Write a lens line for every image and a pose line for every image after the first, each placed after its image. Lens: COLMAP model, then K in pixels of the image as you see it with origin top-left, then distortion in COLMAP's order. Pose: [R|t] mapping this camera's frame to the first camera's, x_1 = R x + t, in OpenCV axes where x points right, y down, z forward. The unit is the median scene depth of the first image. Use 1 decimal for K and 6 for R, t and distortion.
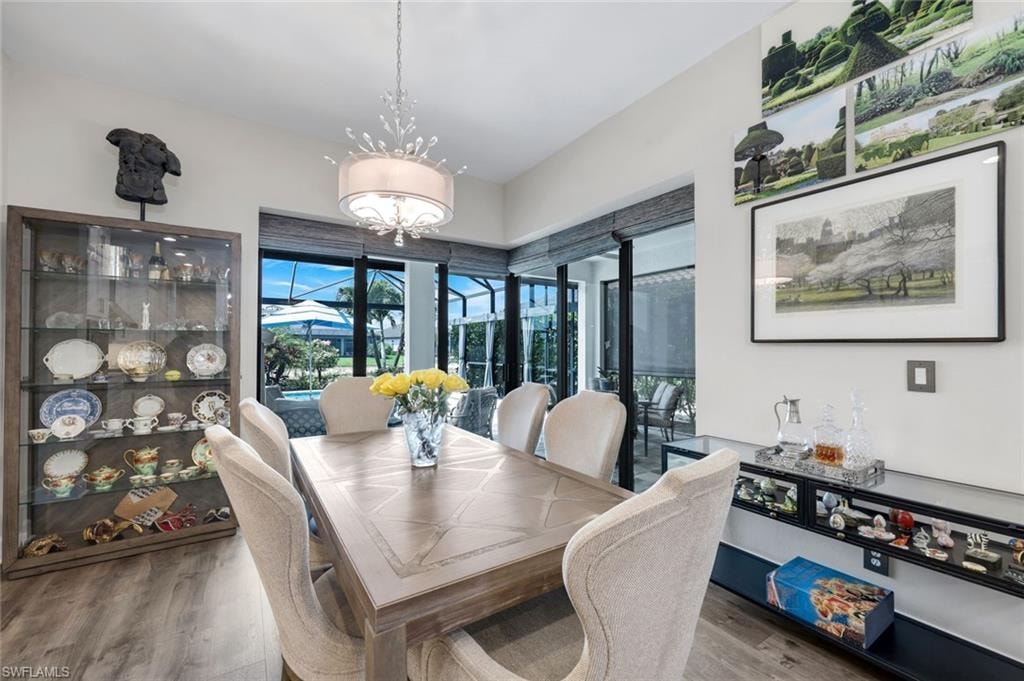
lens RADIAL K [[418.6, 0, 515.8], [0, 418.6, 343.1], [0, 0, 1]] dist [0.000010, -0.000042]
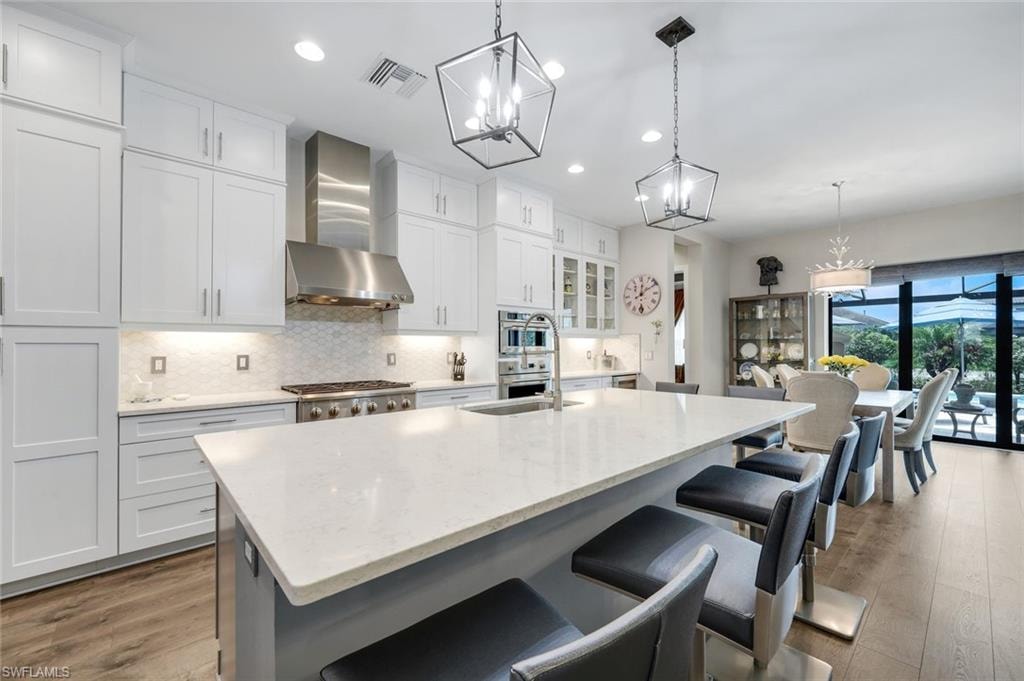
lens RADIAL K [[418.6, 0, 508.2], [0, 418.6, 343.8], [0, 0, 1]] dist [0.000010, -0.000042]
pose [[0.157828, -0.006630, -0.987444, 1.276814], [0.014028, 0.999892, -0.004471, -0.013220], [0.987367, -0.013146, 0.157904, -0.889279]]
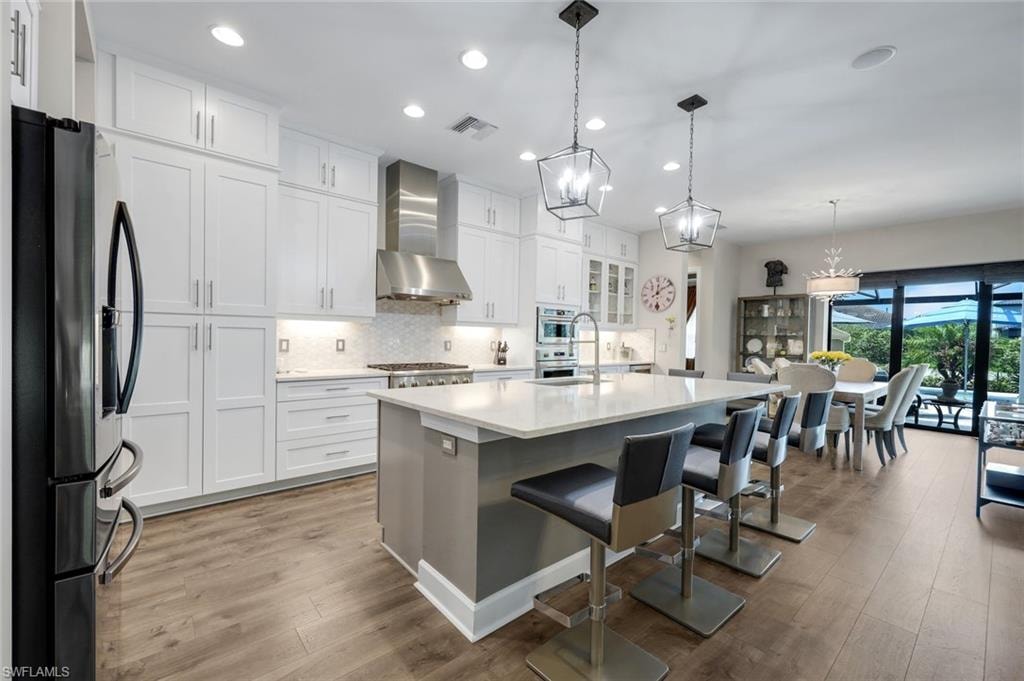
lens RADIAL K [[418.6, 0, 507.6], [0, 418.6, 345.0], [0, 0, 1]] dist [0.000010, -0.000042]
pose [[0.130179, 0.021619, -0.991255, 1.567933], [-0.007144, 0.999757, 0.020866, -0.012780], [0.991465, 0.004365, 0.130302, -1.053268]]
